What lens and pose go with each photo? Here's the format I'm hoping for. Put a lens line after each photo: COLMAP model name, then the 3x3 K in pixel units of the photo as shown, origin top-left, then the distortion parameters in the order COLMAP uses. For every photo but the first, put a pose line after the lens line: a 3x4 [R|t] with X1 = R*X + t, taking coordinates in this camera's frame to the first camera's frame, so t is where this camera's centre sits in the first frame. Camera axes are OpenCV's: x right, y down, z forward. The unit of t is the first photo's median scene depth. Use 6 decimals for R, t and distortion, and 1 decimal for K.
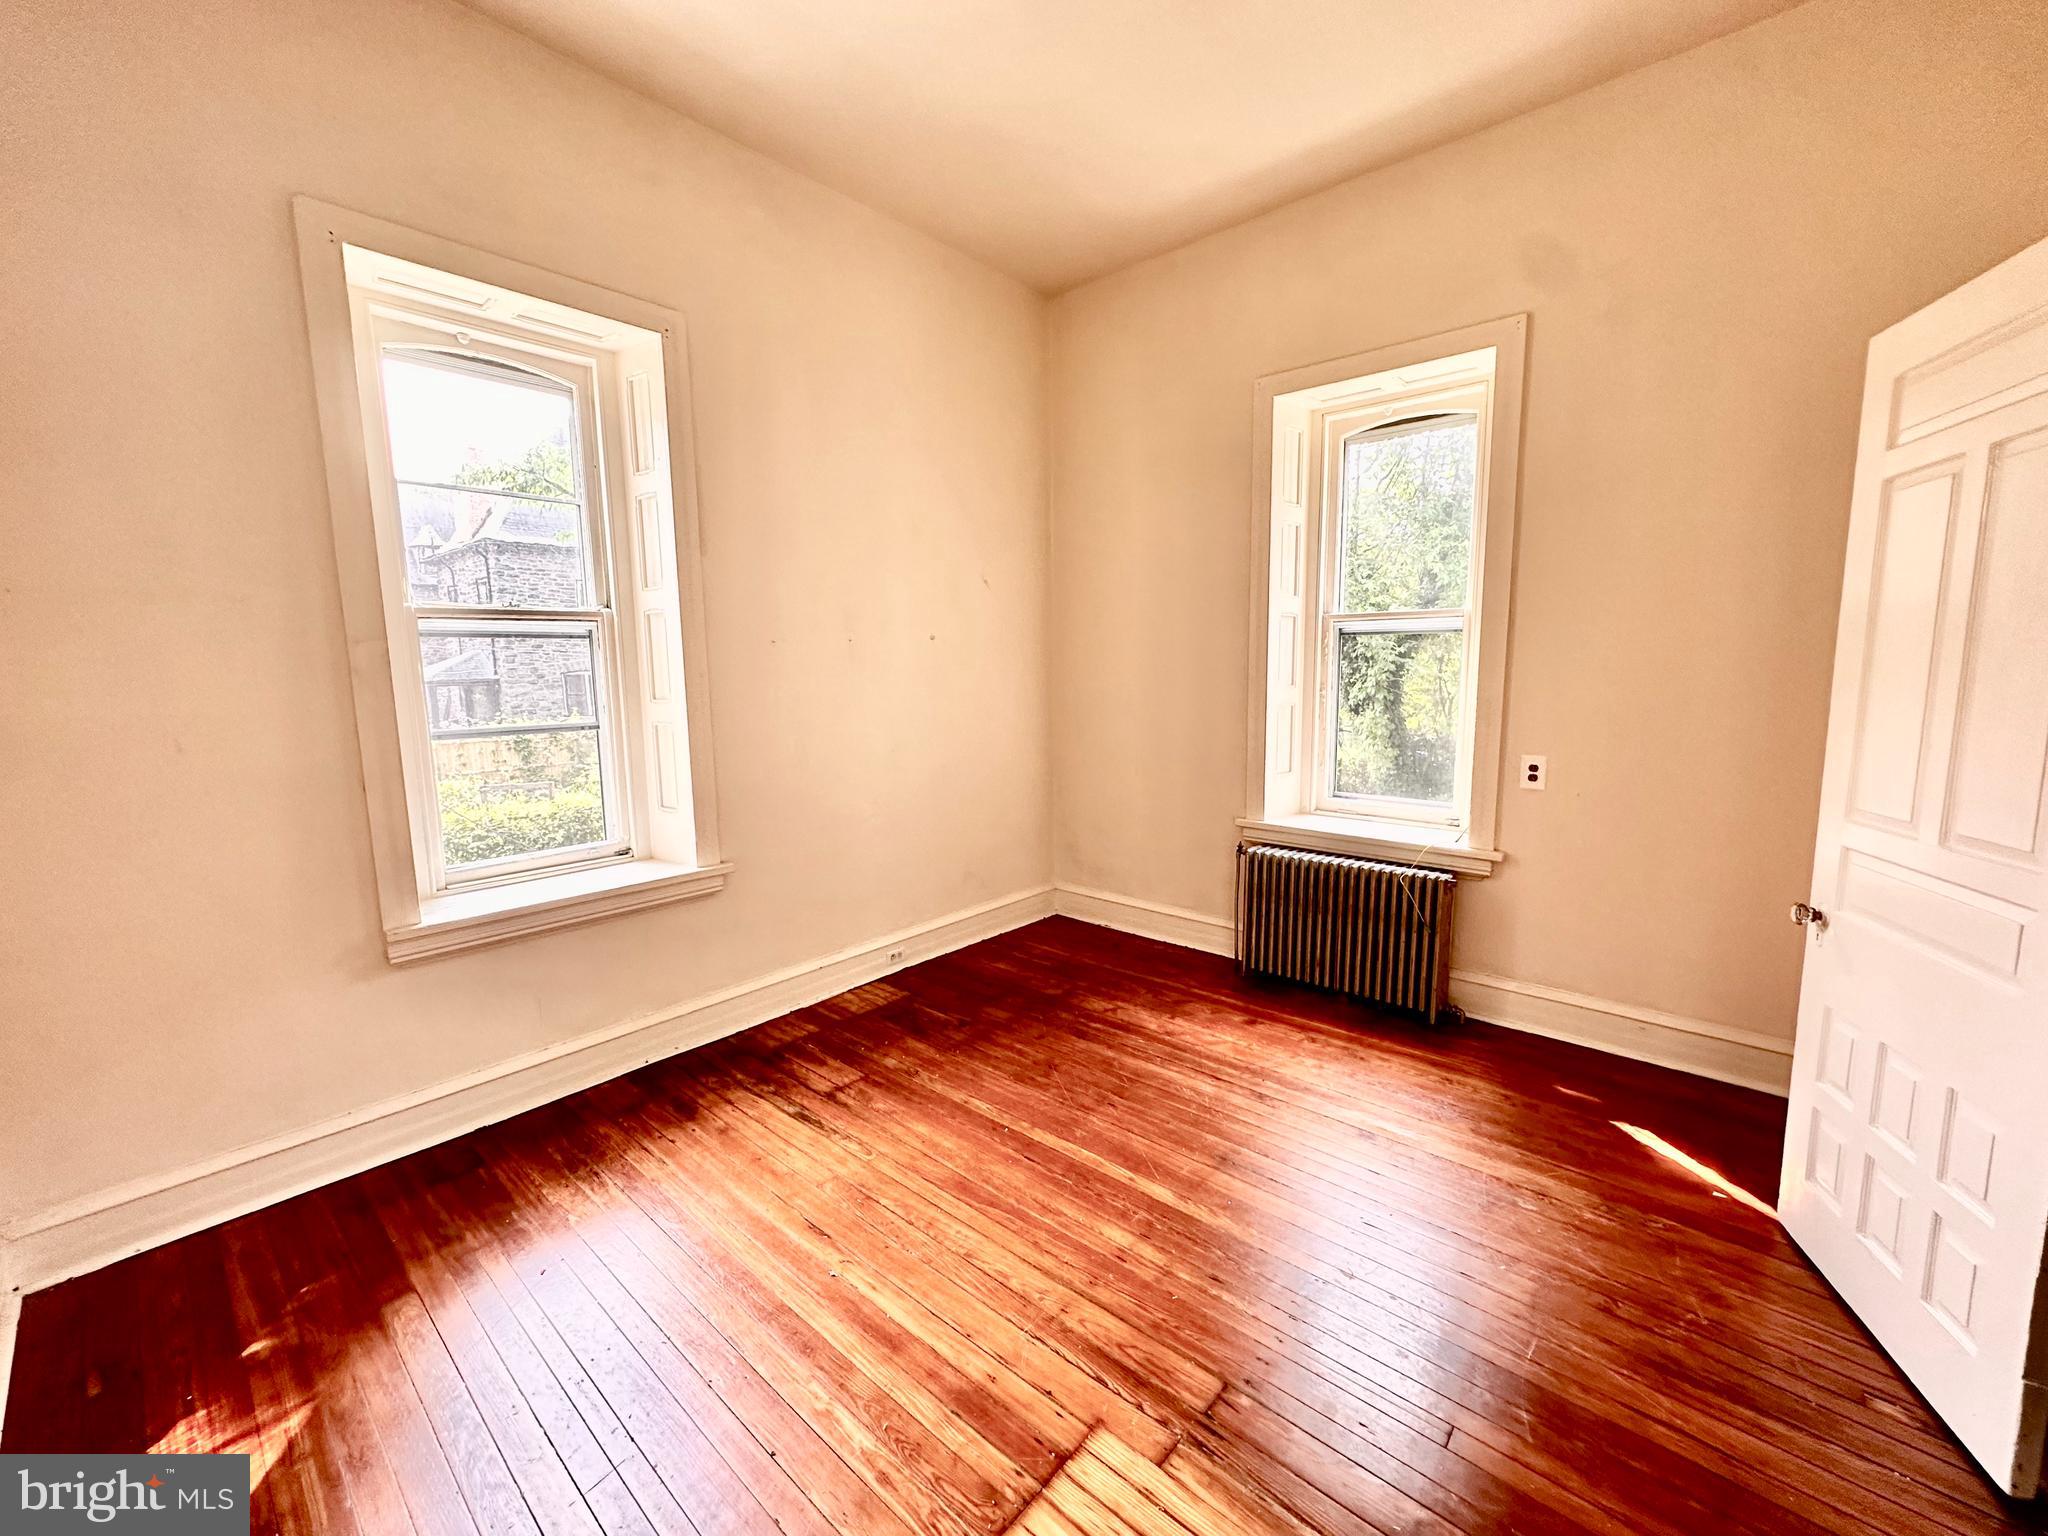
lens RADIAL K [[813.1, 0, 1024.0], [0, 813.1, 768.0], [0, 0, 1]] dist [0.002109, 0.000334]
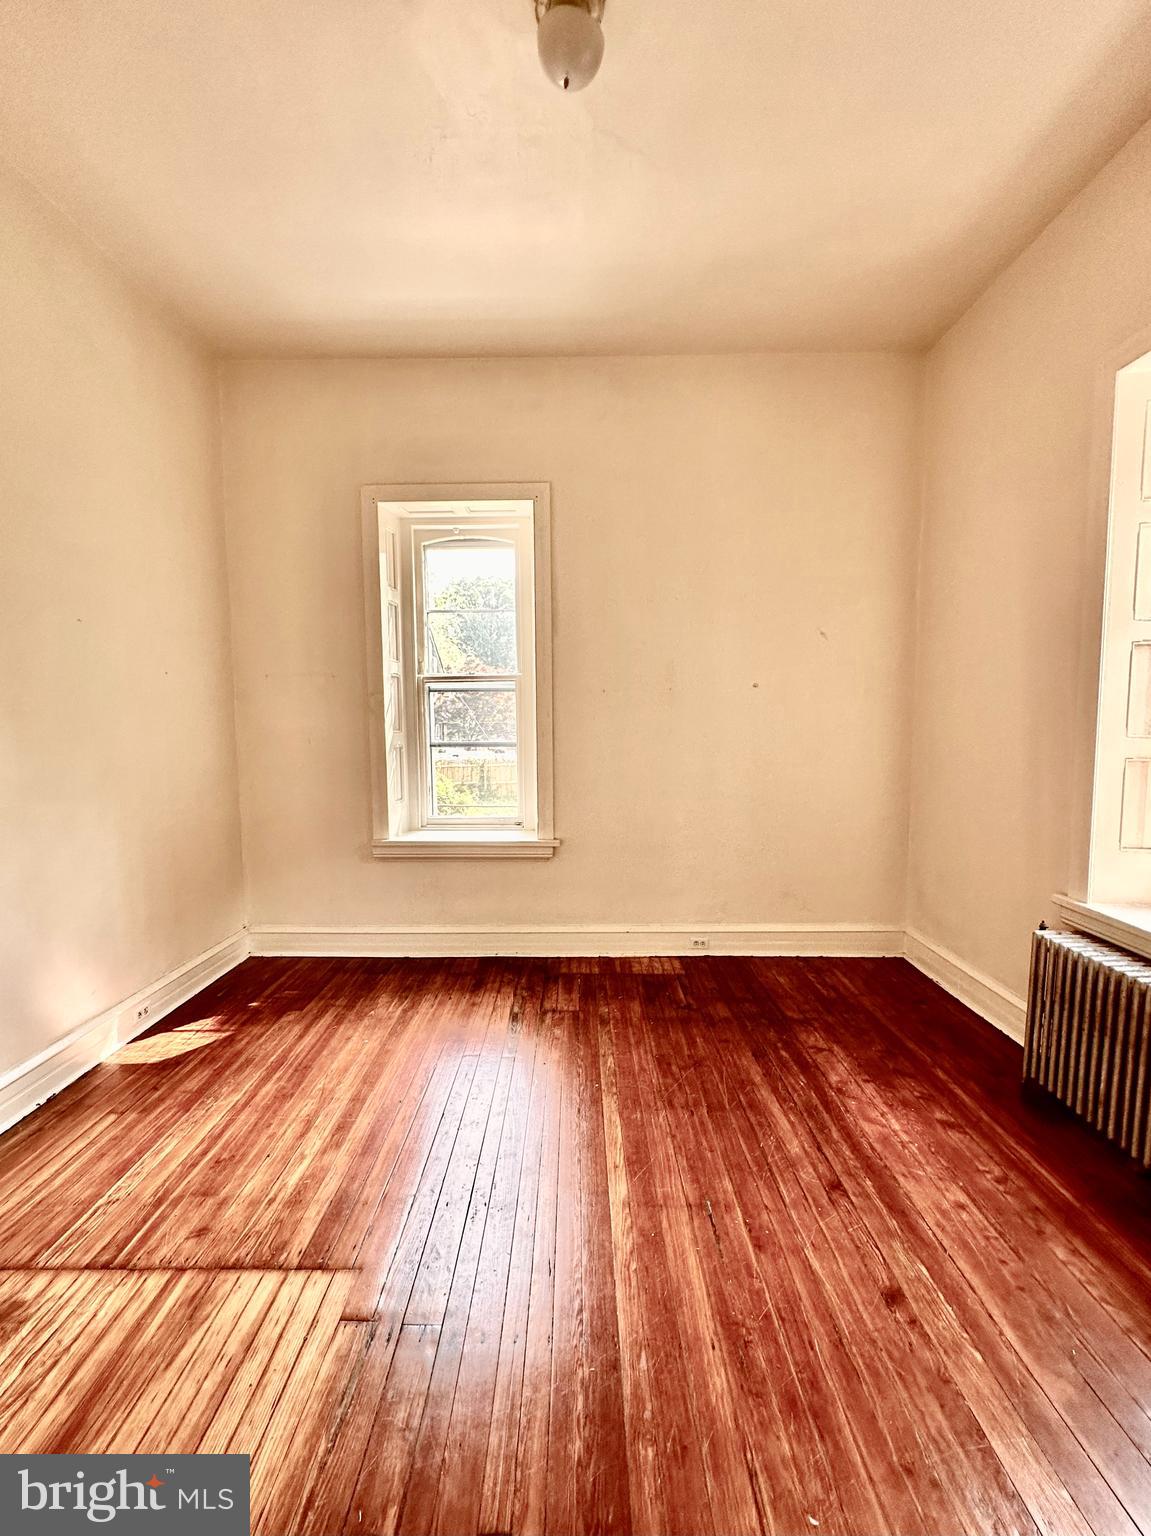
lens RADIAL K [[624.9, 0, 575.5], [0, 624.9, 768.0], [0, 0, 1]] dist [-0.001420, 0.000017]
pose [[0.660076, 0.070523, -0.747881, 0.511571], [-0.100707, 0.994904, 0.004933, -0.023917], [0.744418, 0.072060, 0.663814, 0.264083]]
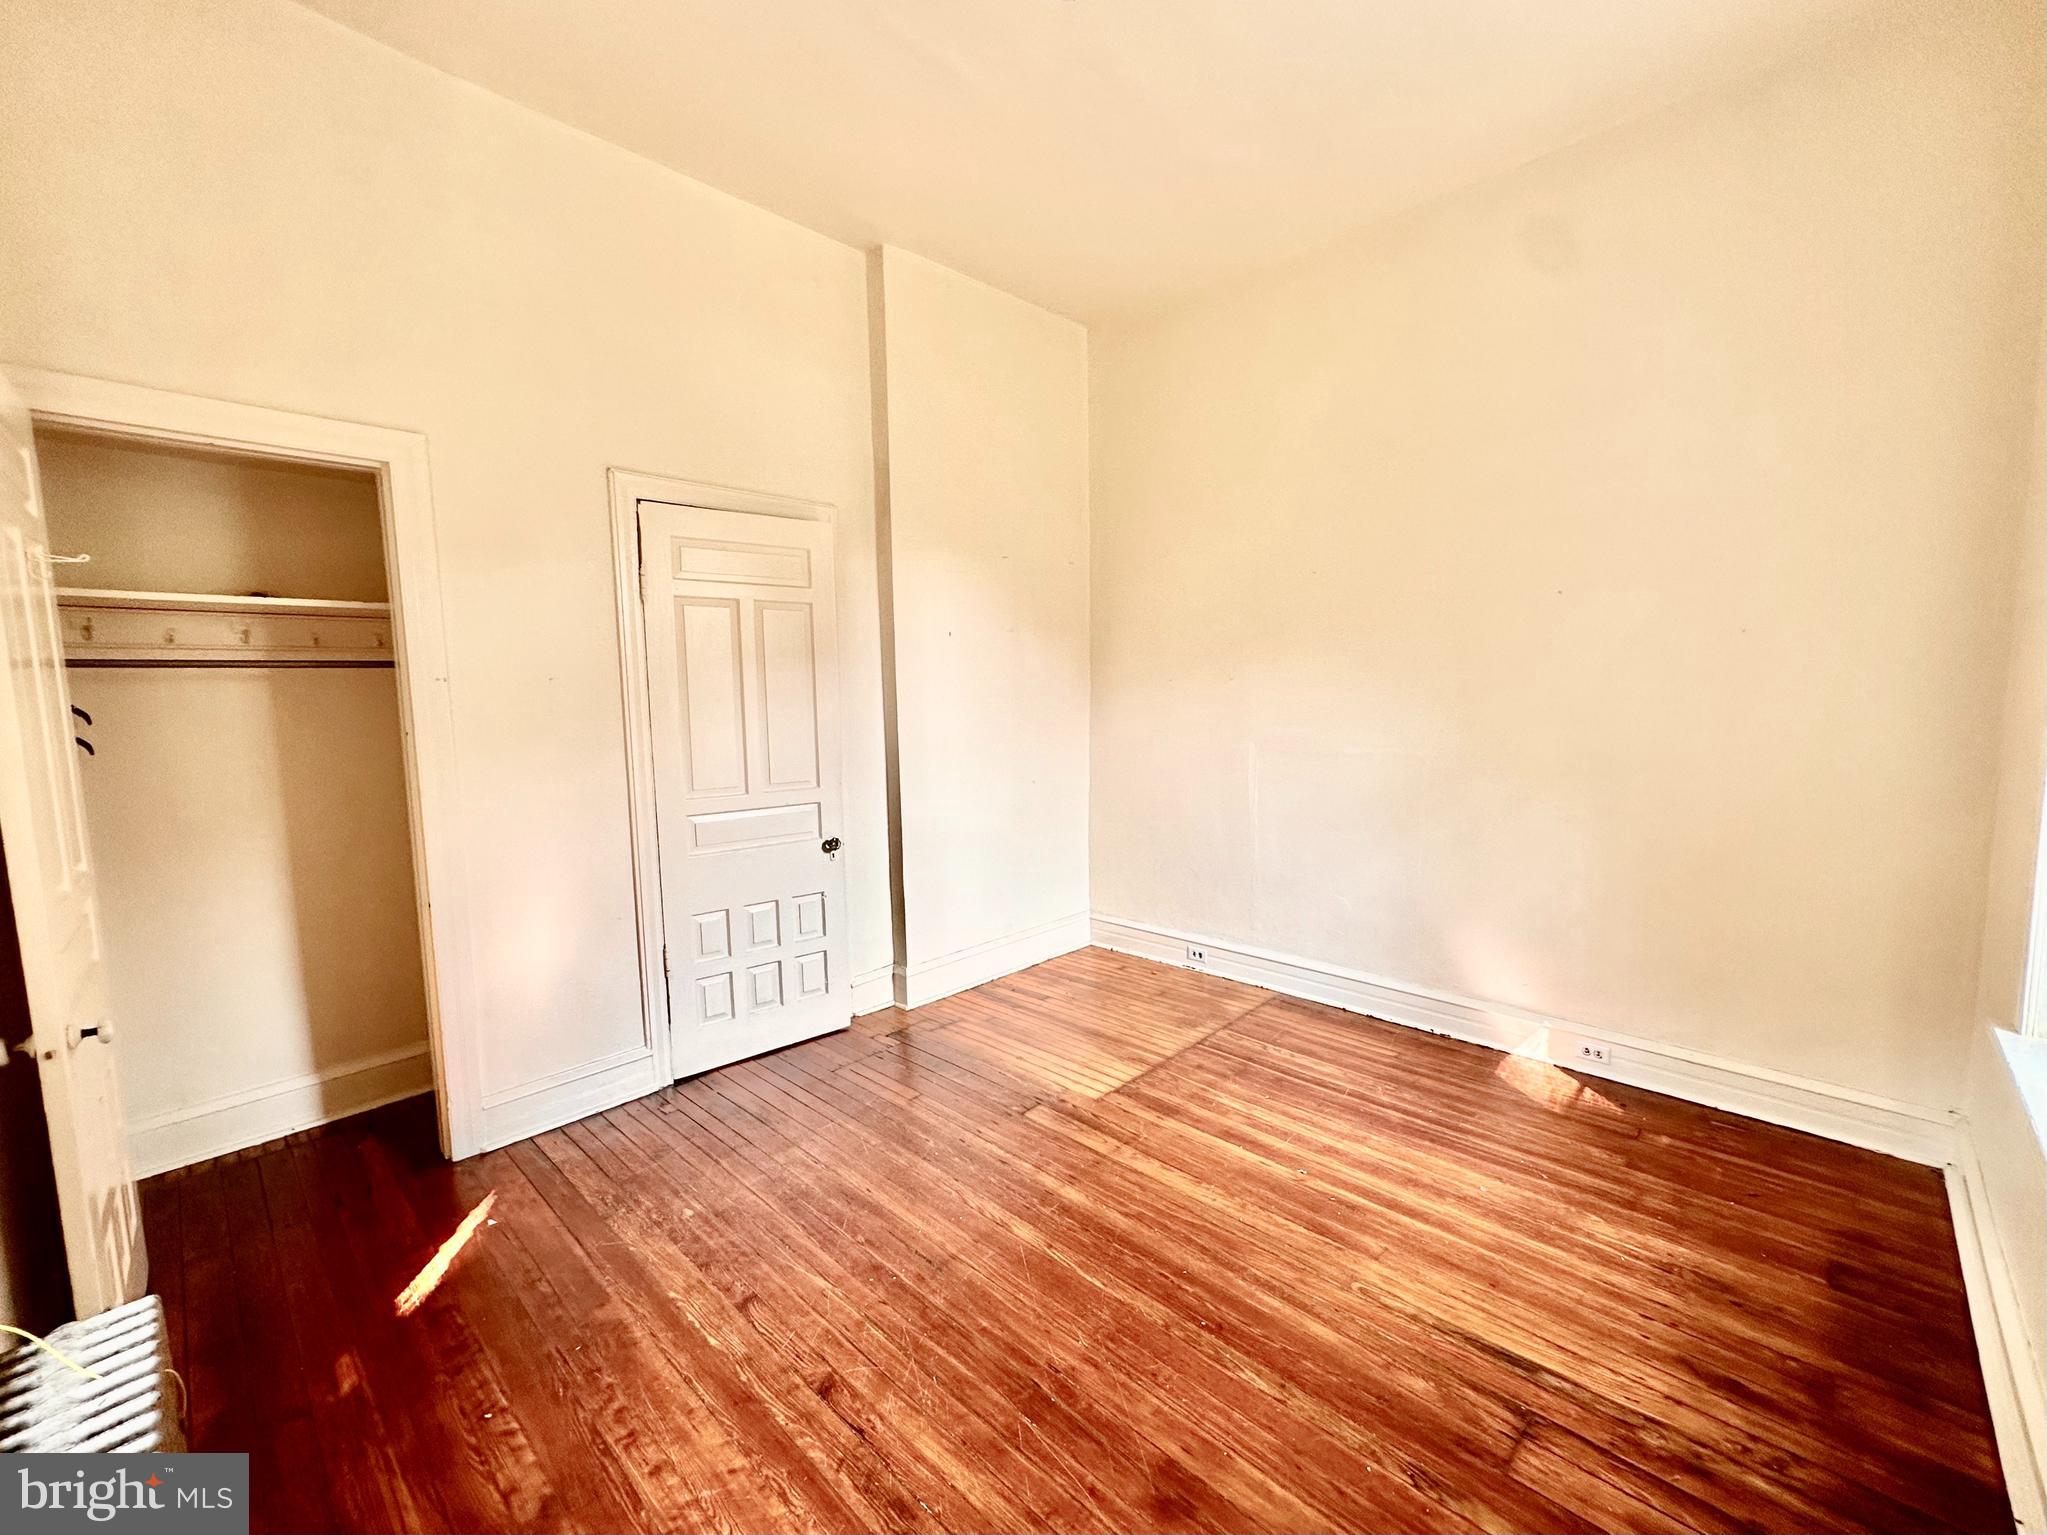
lens RADIAL K [[832.8, 0, 1023.5], [0, 832.8, 767.5], [0, 0, 1]] dist [-0.001420, 0.000017]
pose [[-0.998772, 0.024779, 0.042894, 0.079718], [0.033893, 0.973321, 0.226931, -0.186830], [-0.036127, 0.228107, -0.972966, 1.338689]]
